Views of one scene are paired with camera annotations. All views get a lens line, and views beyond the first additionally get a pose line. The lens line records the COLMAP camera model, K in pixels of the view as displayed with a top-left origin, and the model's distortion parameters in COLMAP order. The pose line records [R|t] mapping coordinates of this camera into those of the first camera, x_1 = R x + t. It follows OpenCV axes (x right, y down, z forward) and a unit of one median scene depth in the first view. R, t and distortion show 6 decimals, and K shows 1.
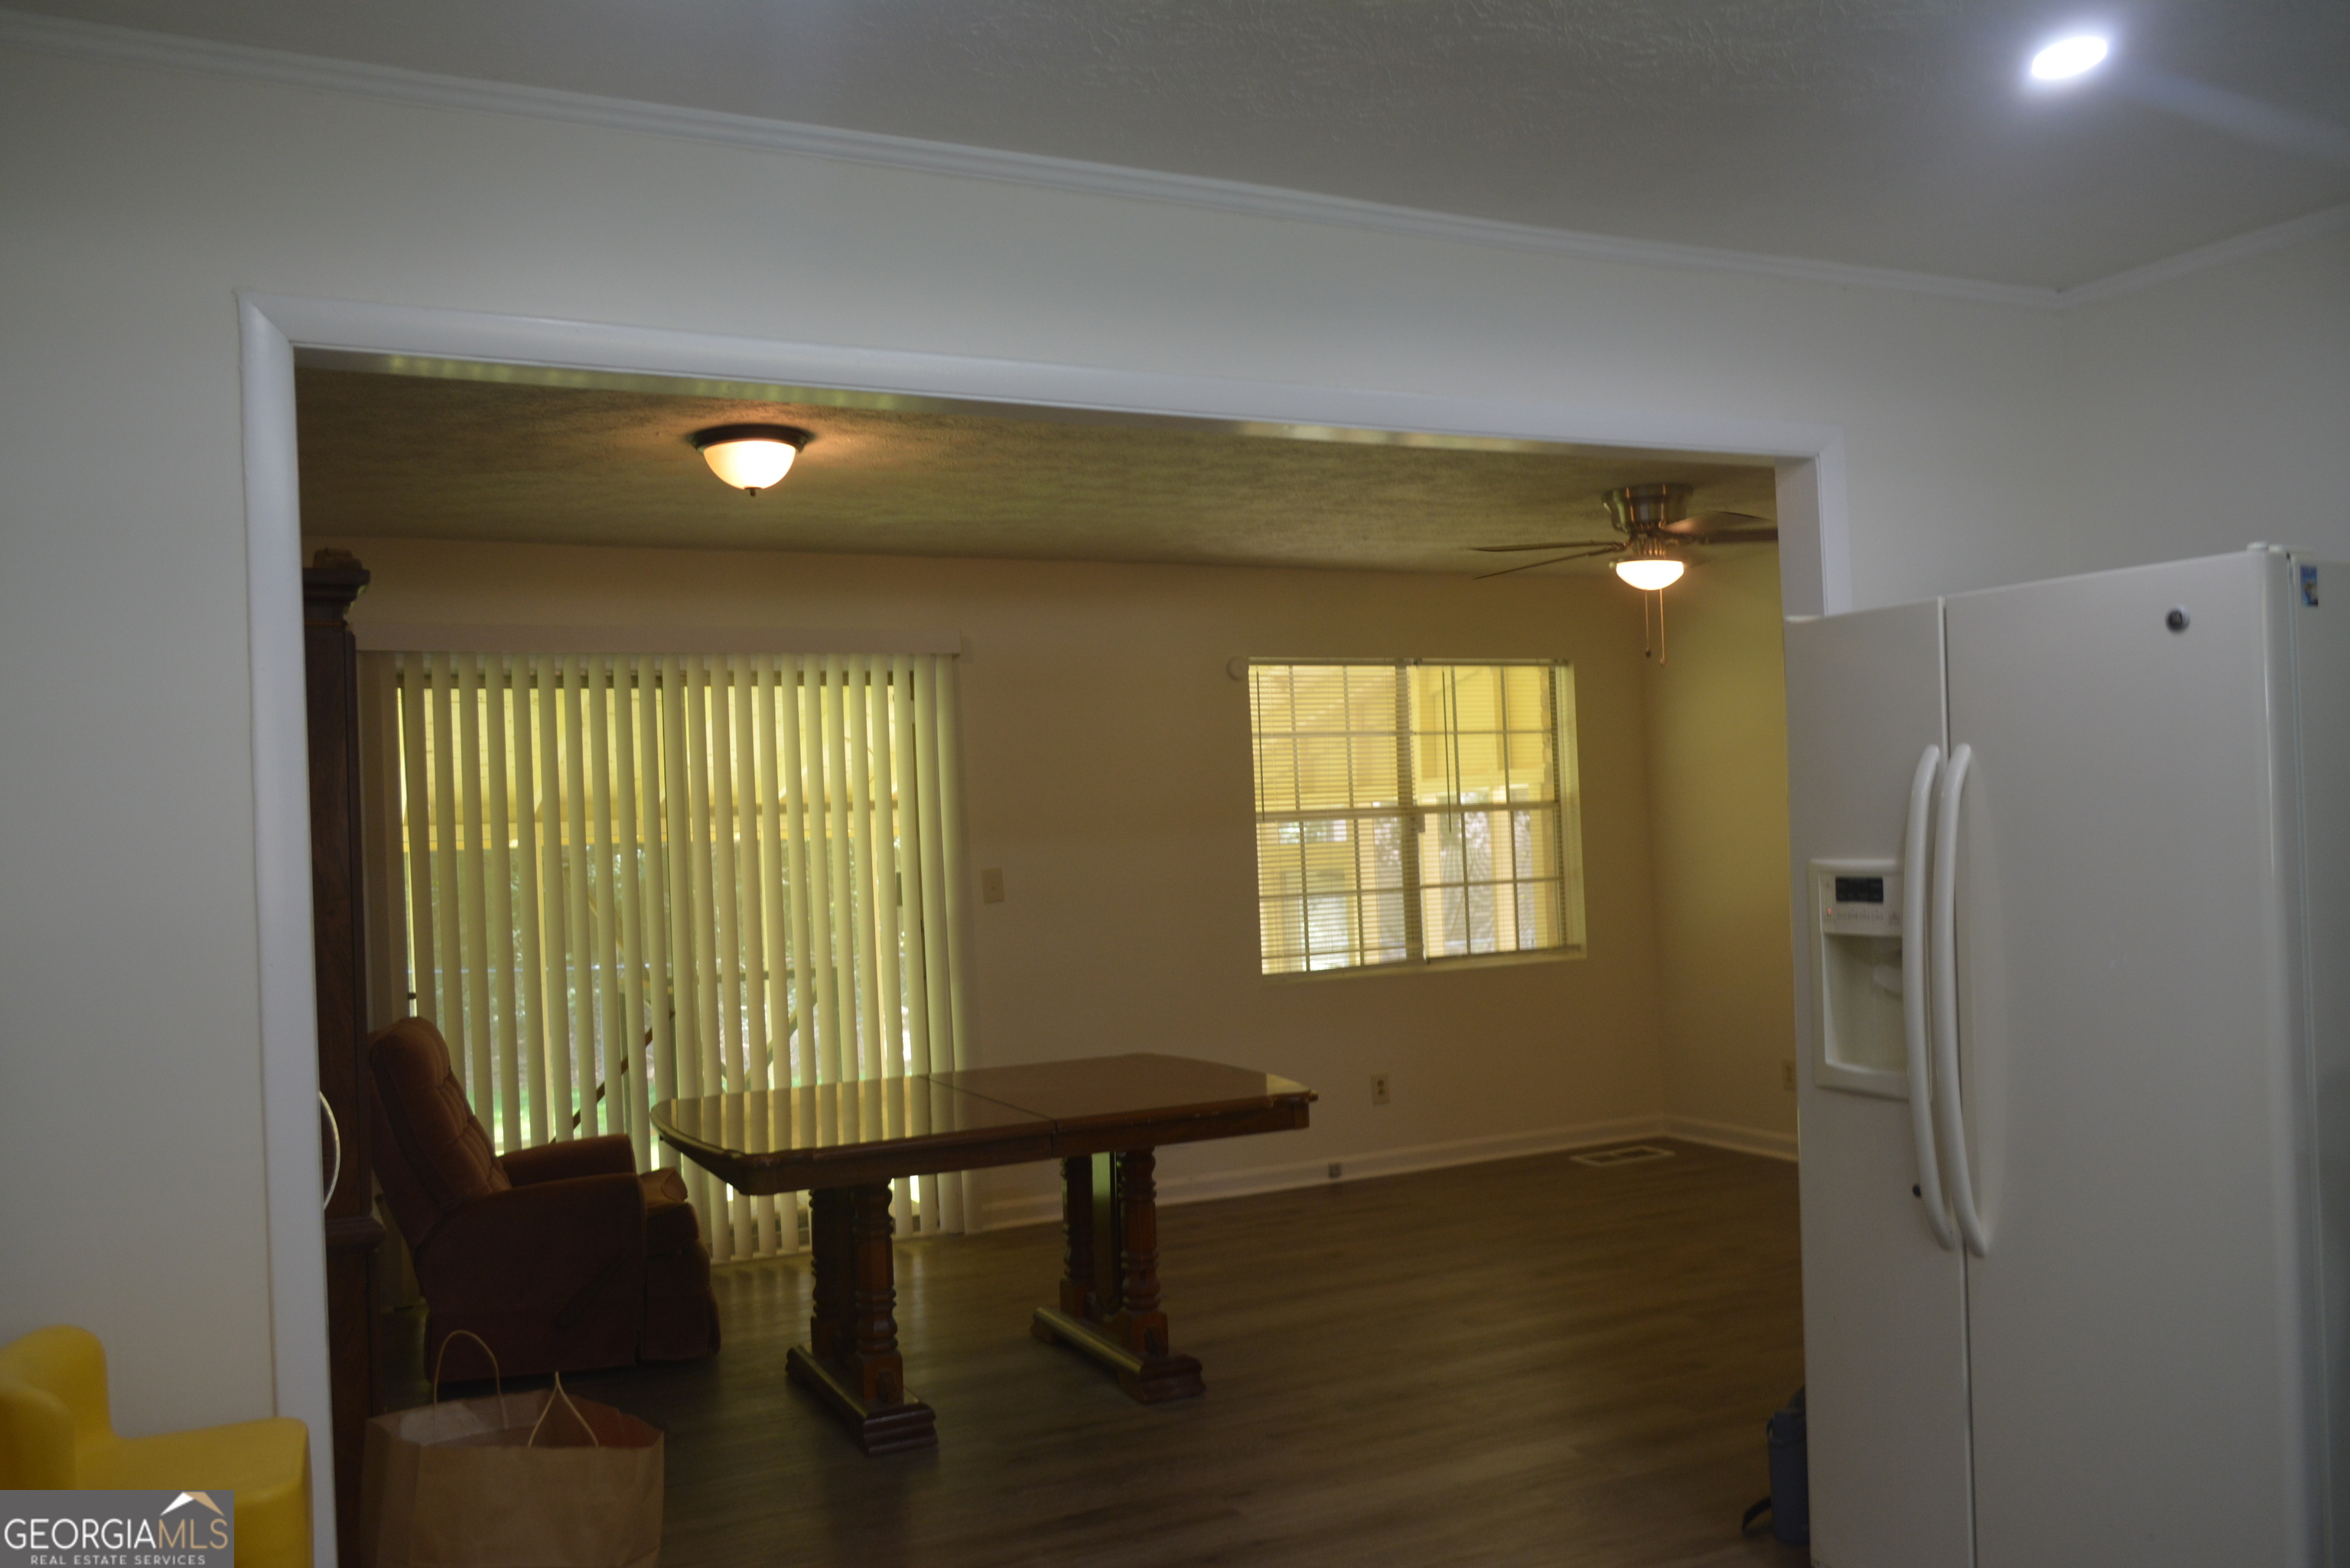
lens RADIAL K [[1873.4, 0, 1180.2], [0, 1873.4, 796.1], [0, 0, 1]] dist [-0.003310, 0.003524]
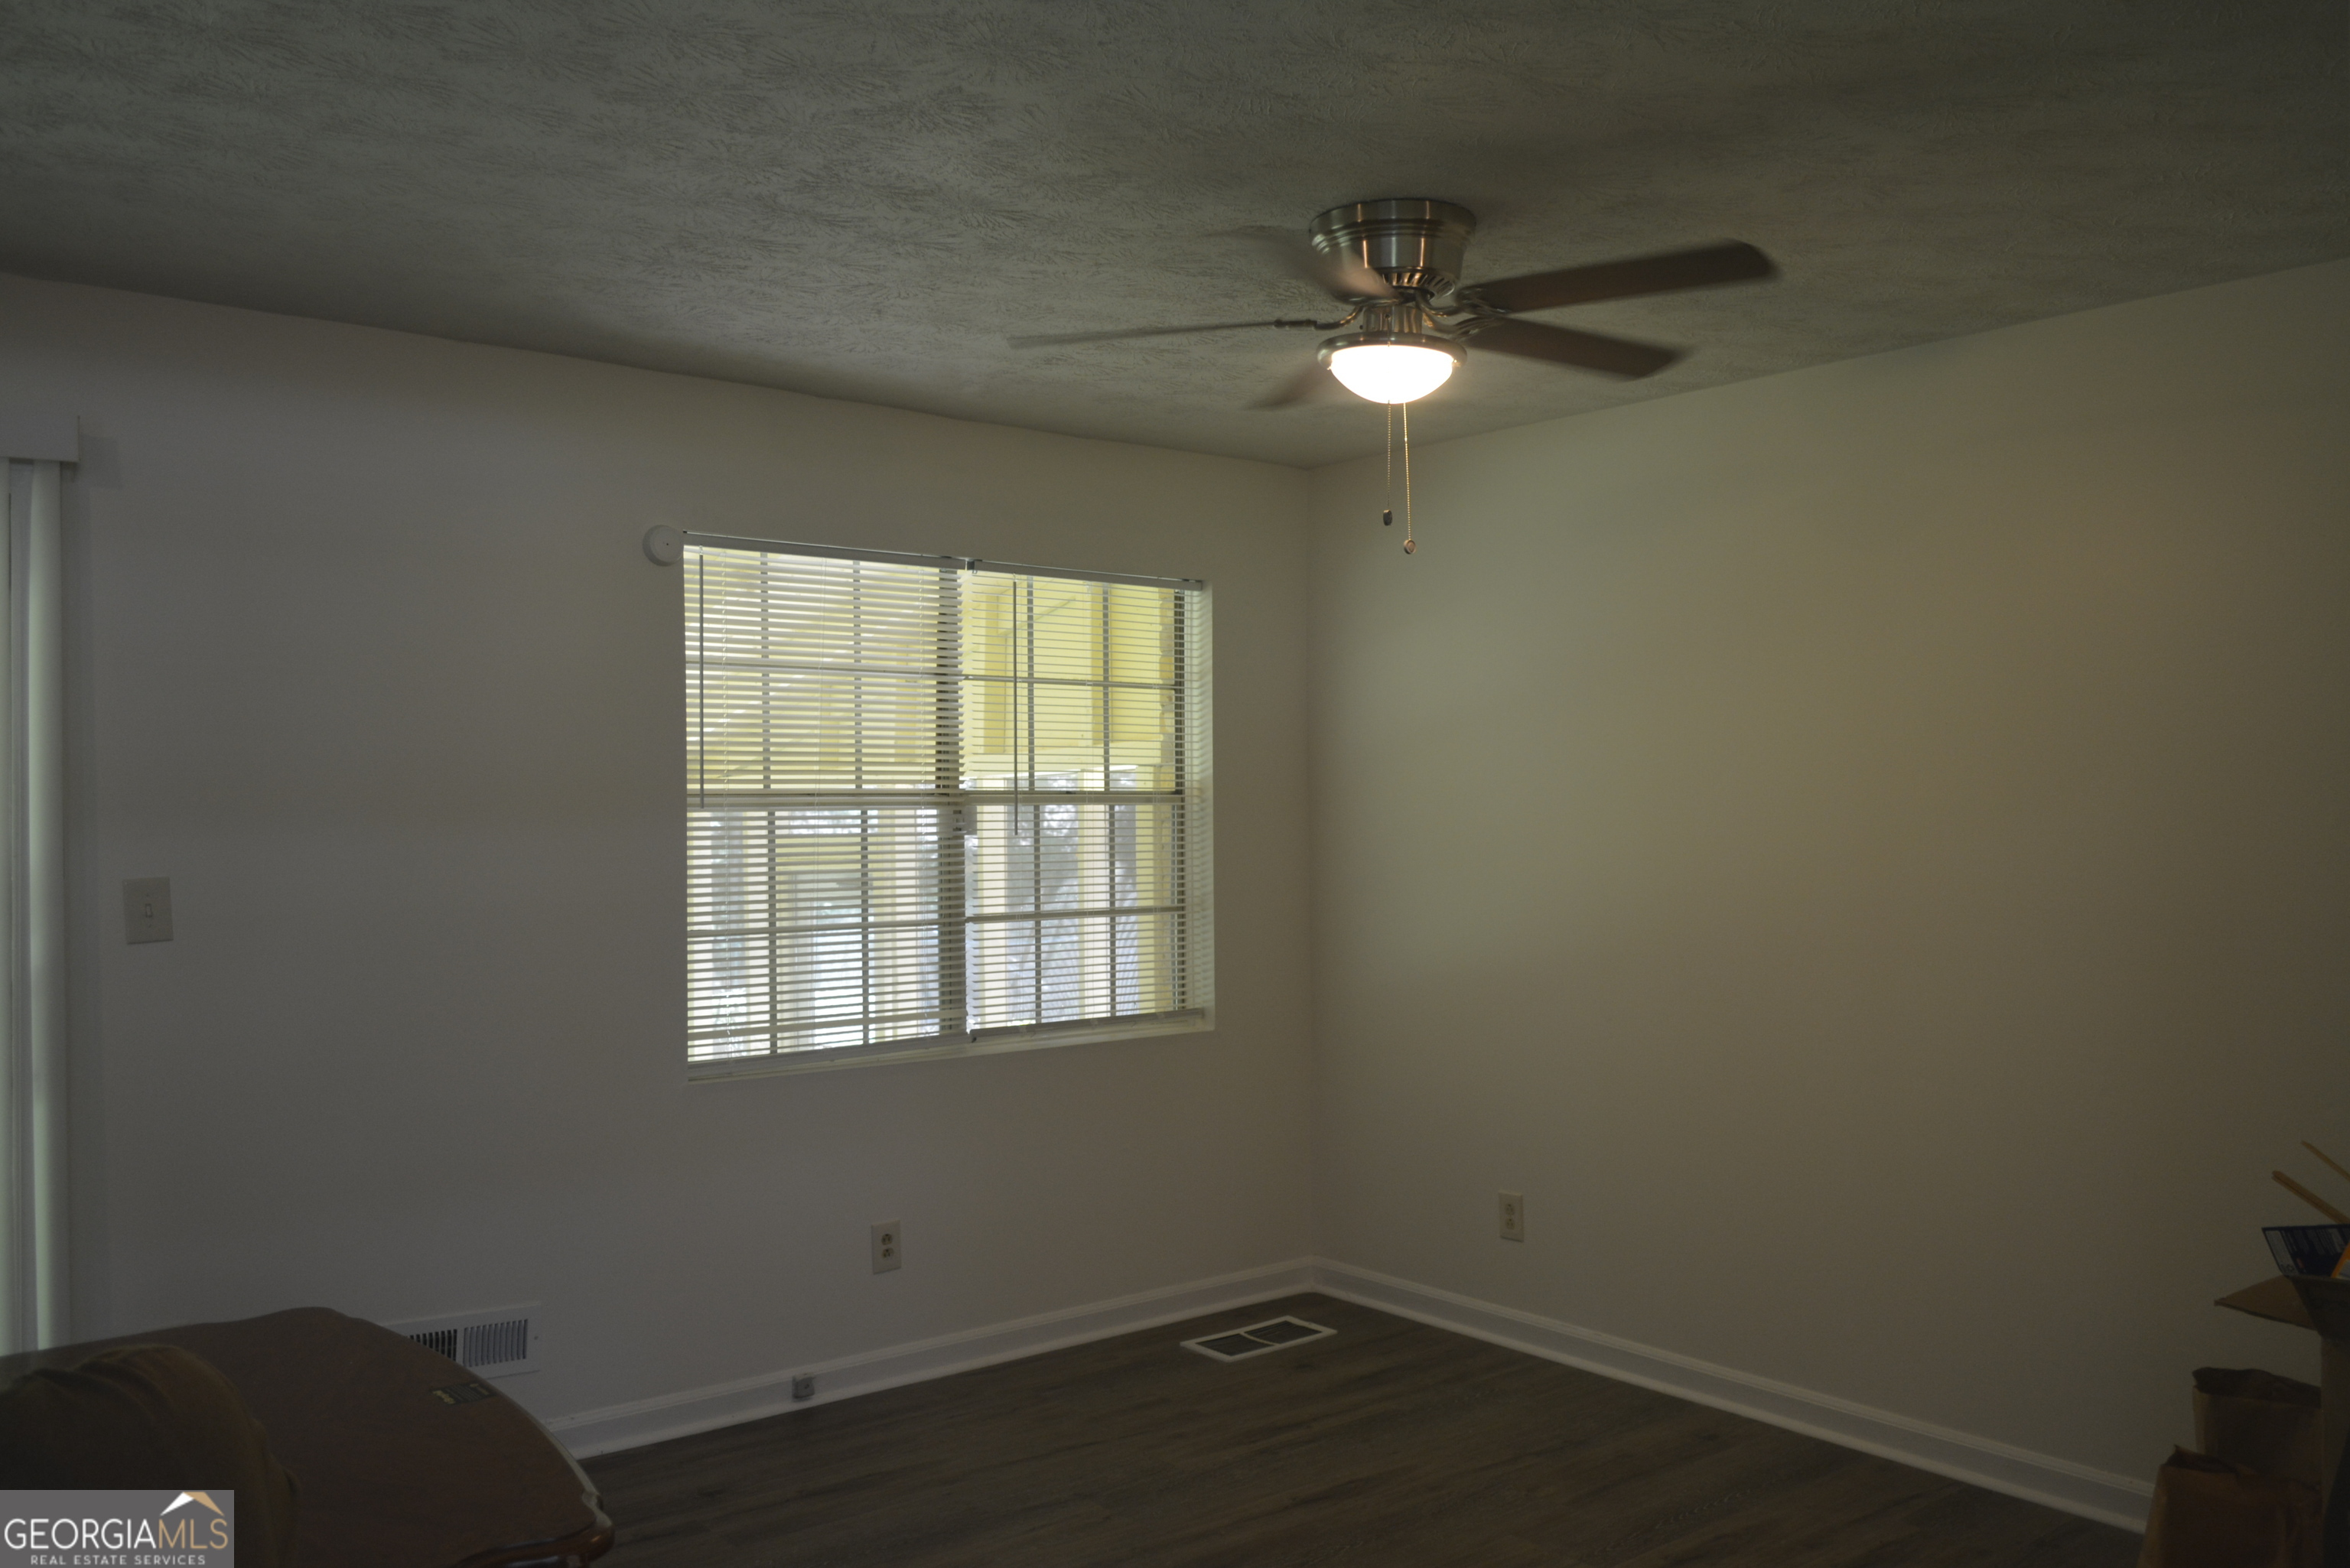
lens RADIAL K [[1903.8, 0, 1177.0], [0, 1903.8, 794.3], [0, 0, 1]] dist [0.006229, 0.017610]
pose [[0.976163, 0.036762, 0.213902, 0.057564], [-0.038211, 0.999266, 0.002641, 0.001769], [-0.213648, -0.010752, 0.976852, 0.349469]]
